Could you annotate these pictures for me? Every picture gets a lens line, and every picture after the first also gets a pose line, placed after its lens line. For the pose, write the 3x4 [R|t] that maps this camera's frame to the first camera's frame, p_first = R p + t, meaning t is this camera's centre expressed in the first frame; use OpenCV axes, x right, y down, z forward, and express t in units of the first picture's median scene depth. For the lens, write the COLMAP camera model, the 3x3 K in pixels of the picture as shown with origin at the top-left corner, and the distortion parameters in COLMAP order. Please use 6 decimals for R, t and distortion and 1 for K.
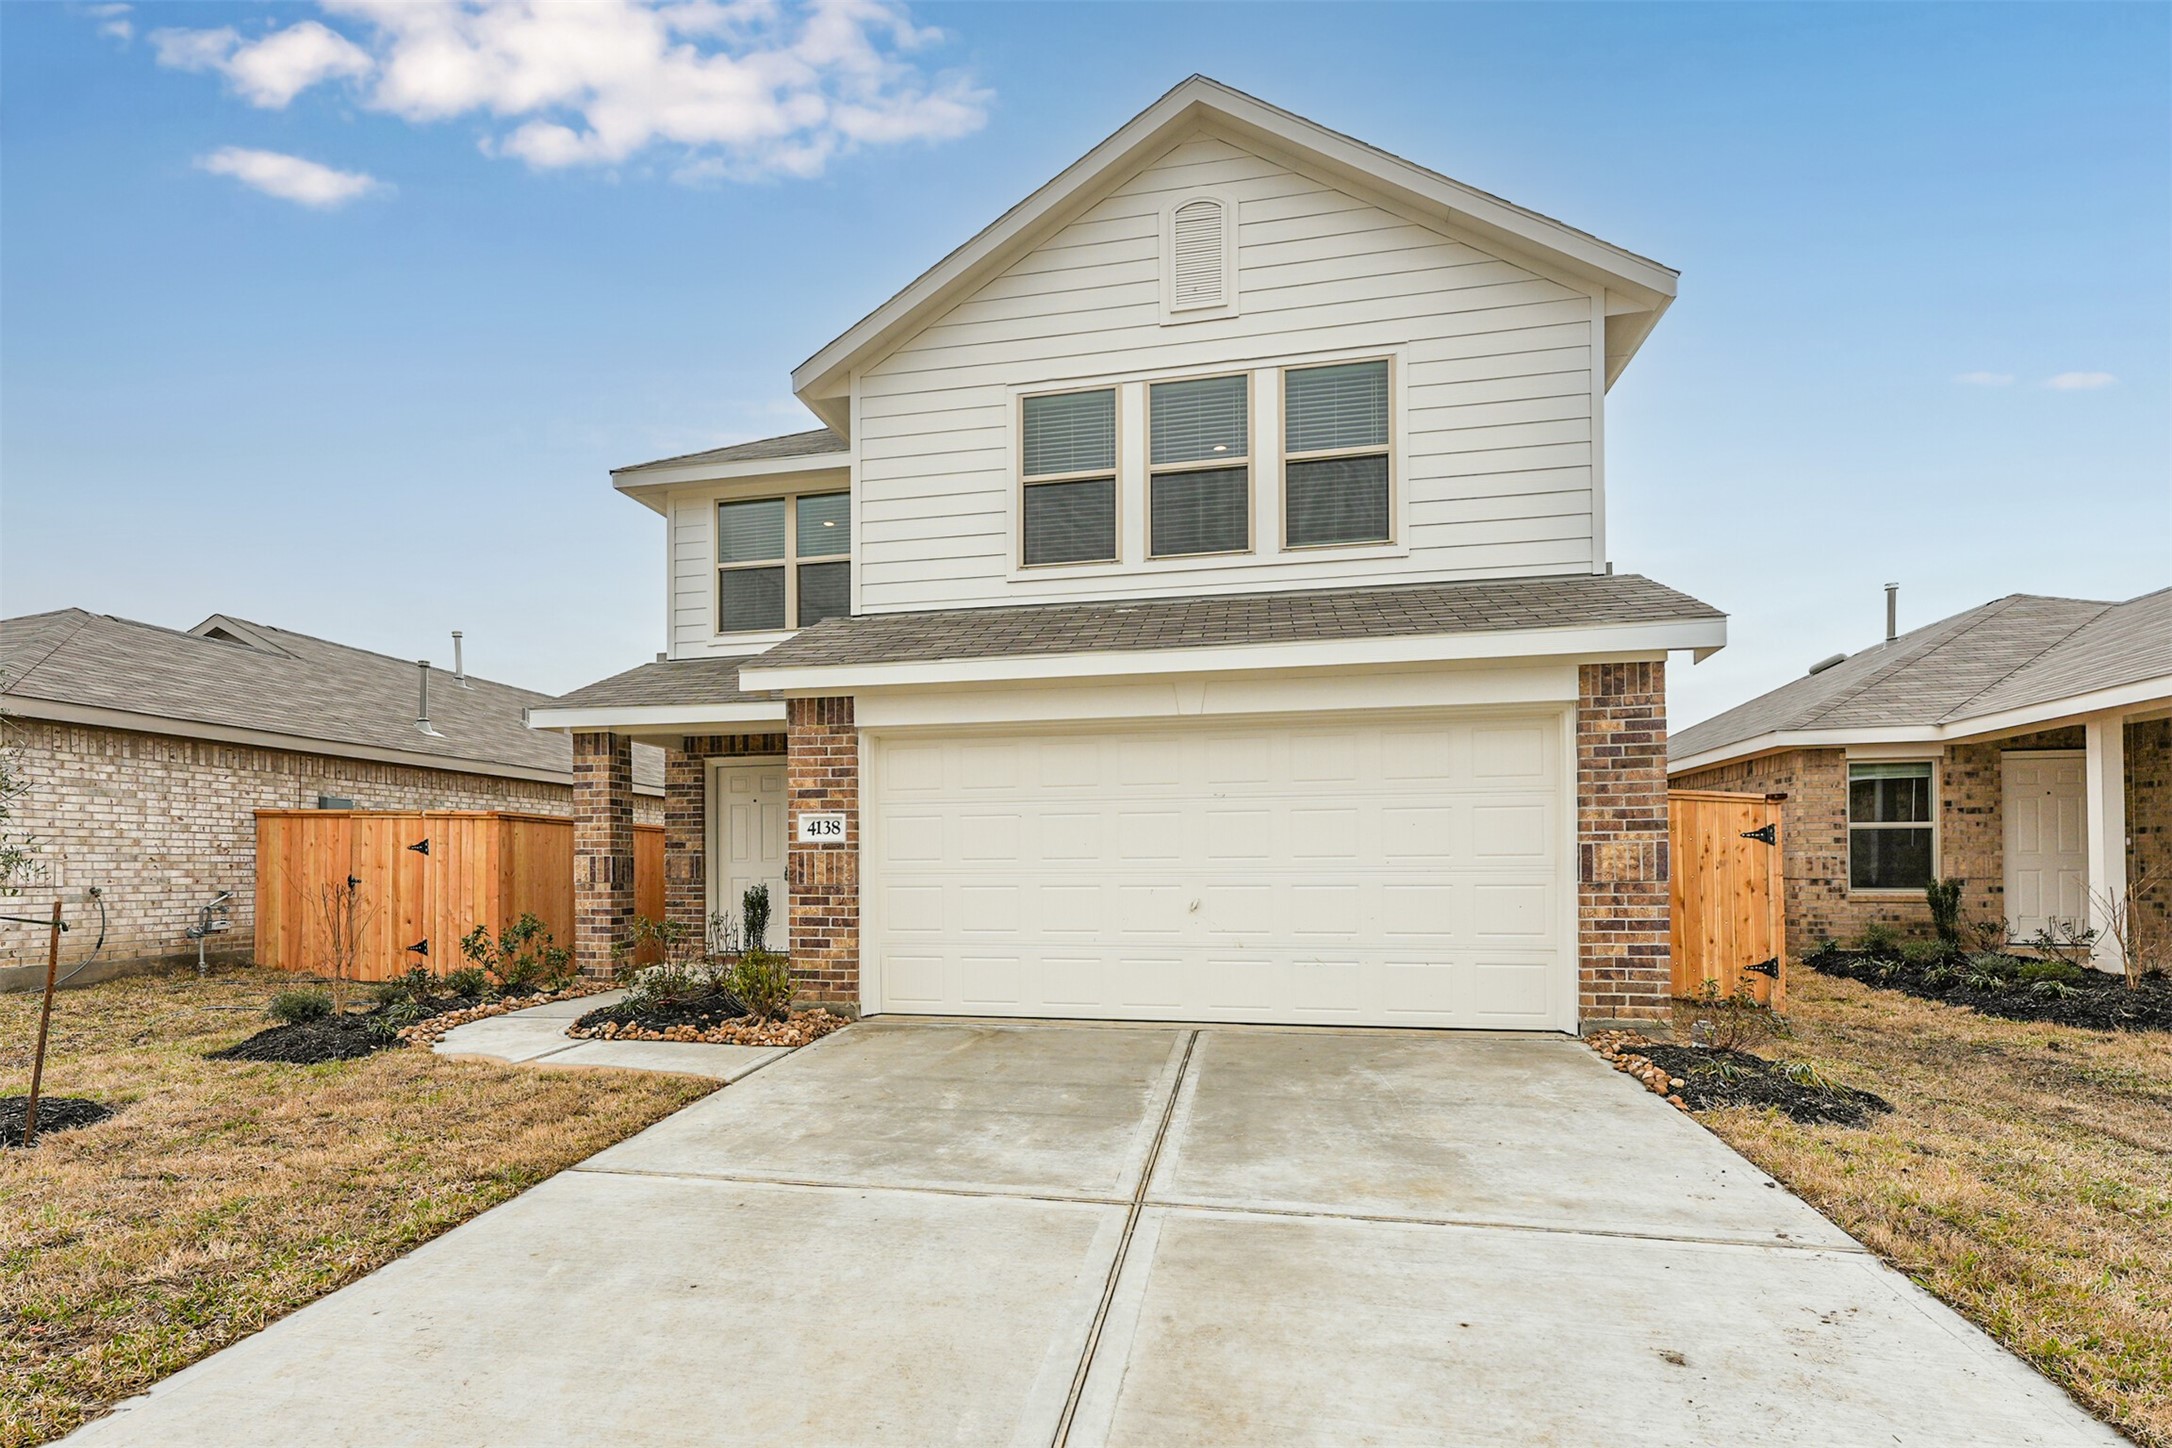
lens RADIAL K [[872.4, 0, 1068.5], [0, 872.4, 757.5], [0, 0, 1]] dist [0.000765, 0.001176]
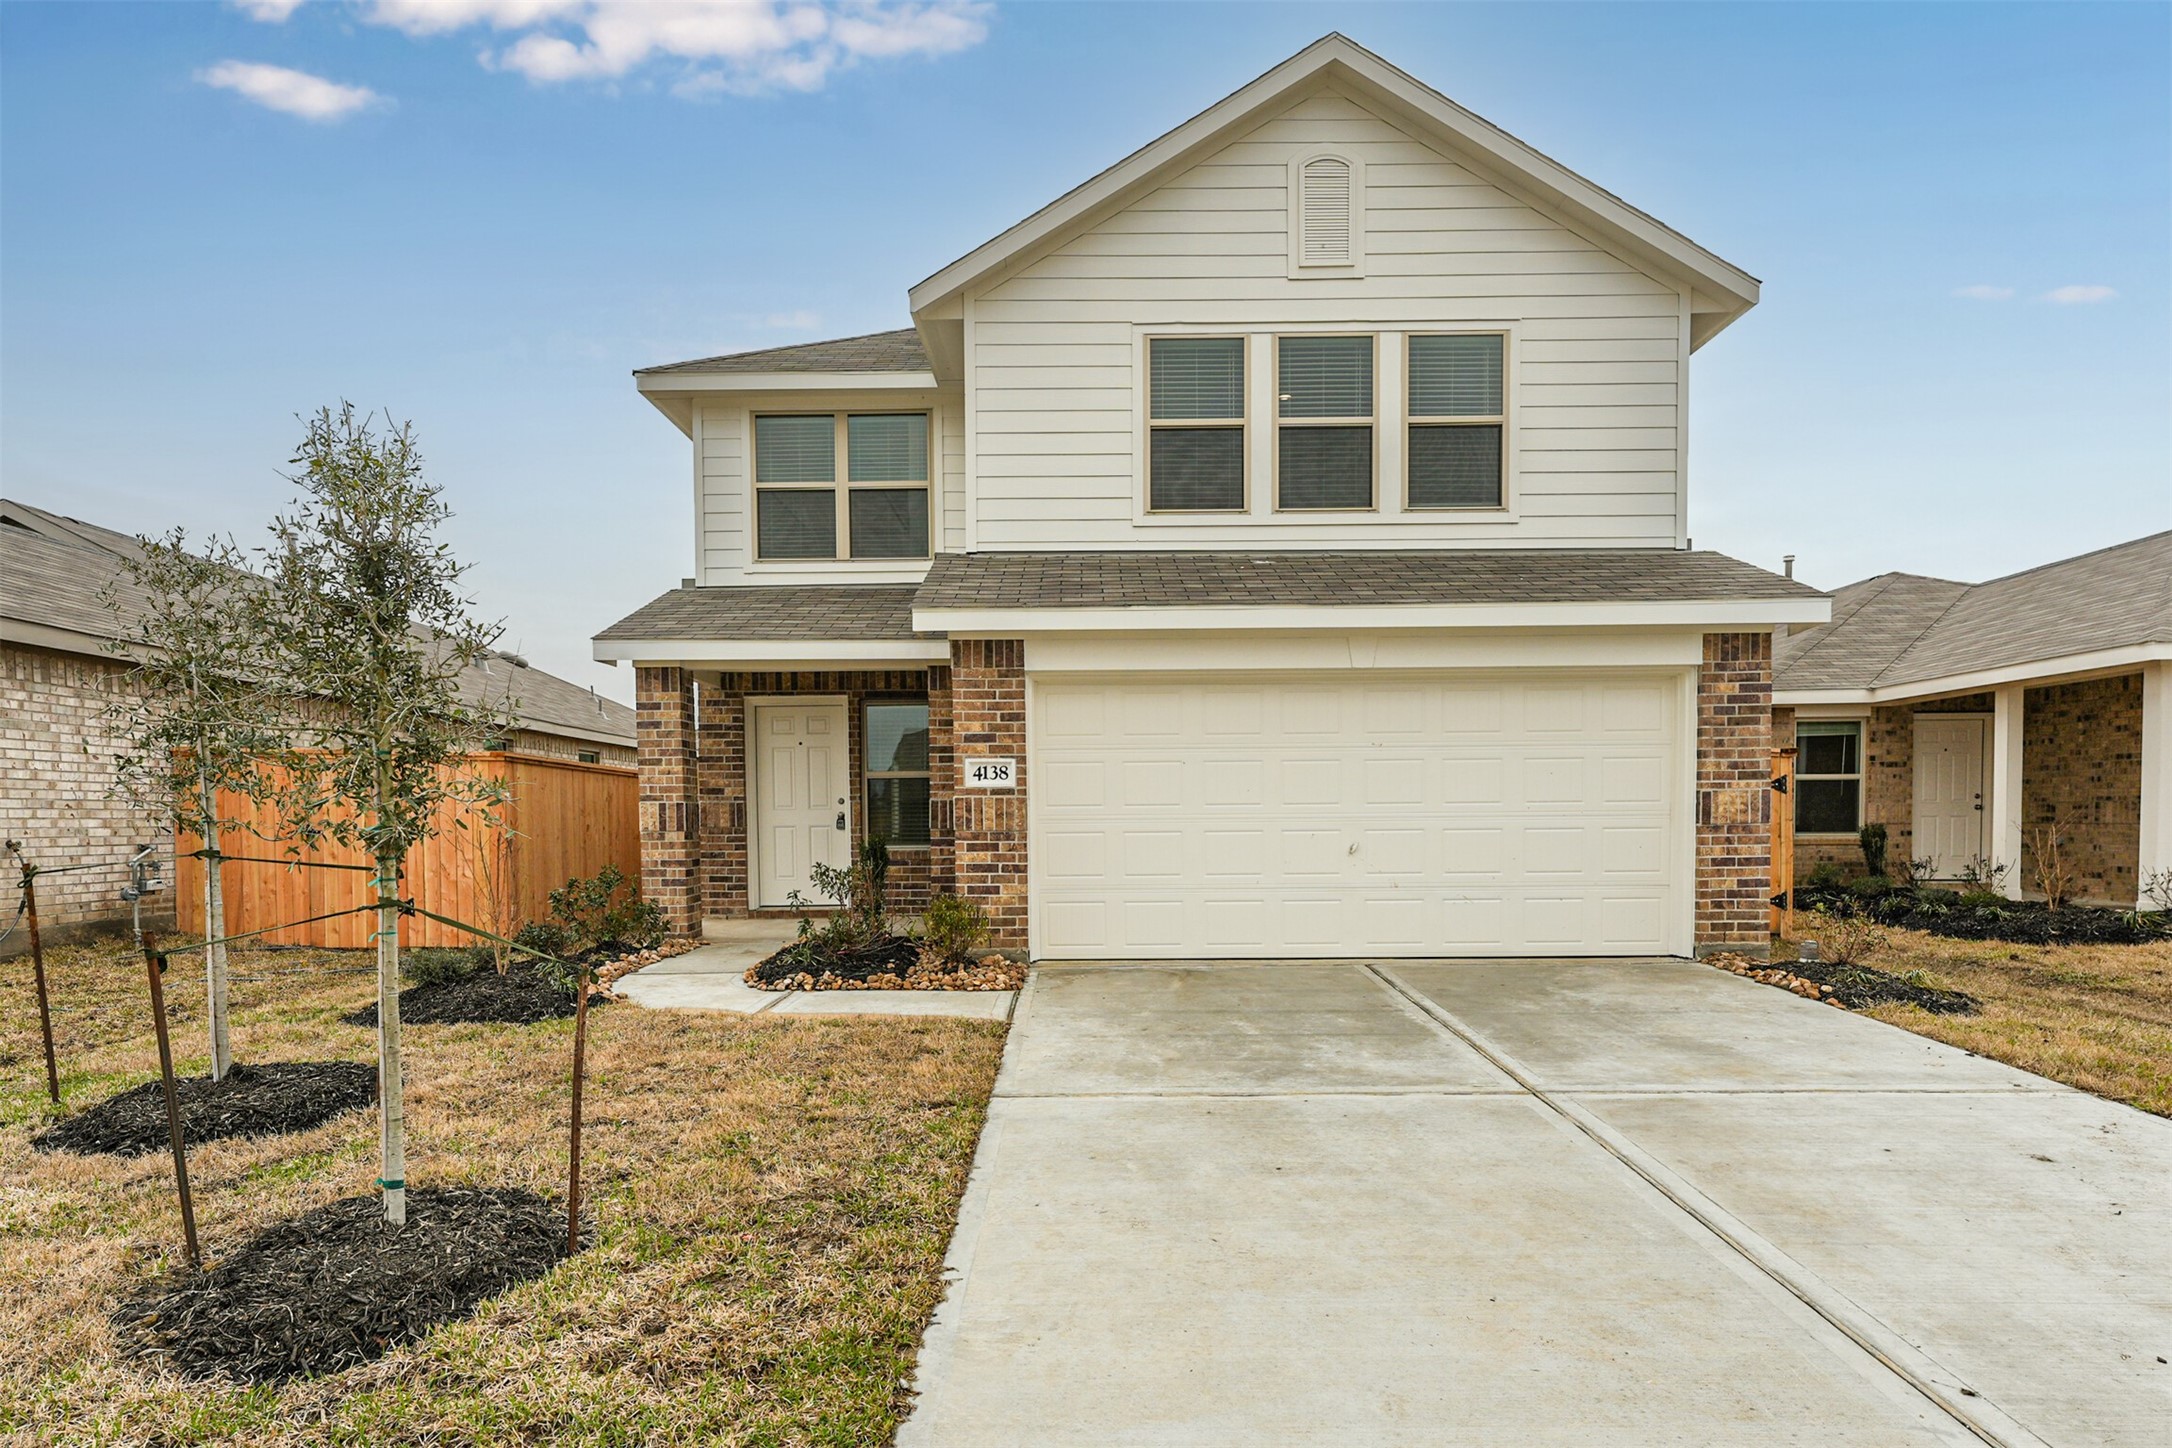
lens RADIAL K [[949.9, 0, 1086.7], [0, 949.9, 727.8], [0, 0, 1]] dist [0.002071, 0.000562]
pose [[0.984689, 0.014578, 0.173711, -0.323281], [-0.019739, 0.999412, 0.028022, -0.001982], [-0.173201, -0.031022, 0.984398, -0.061534]]
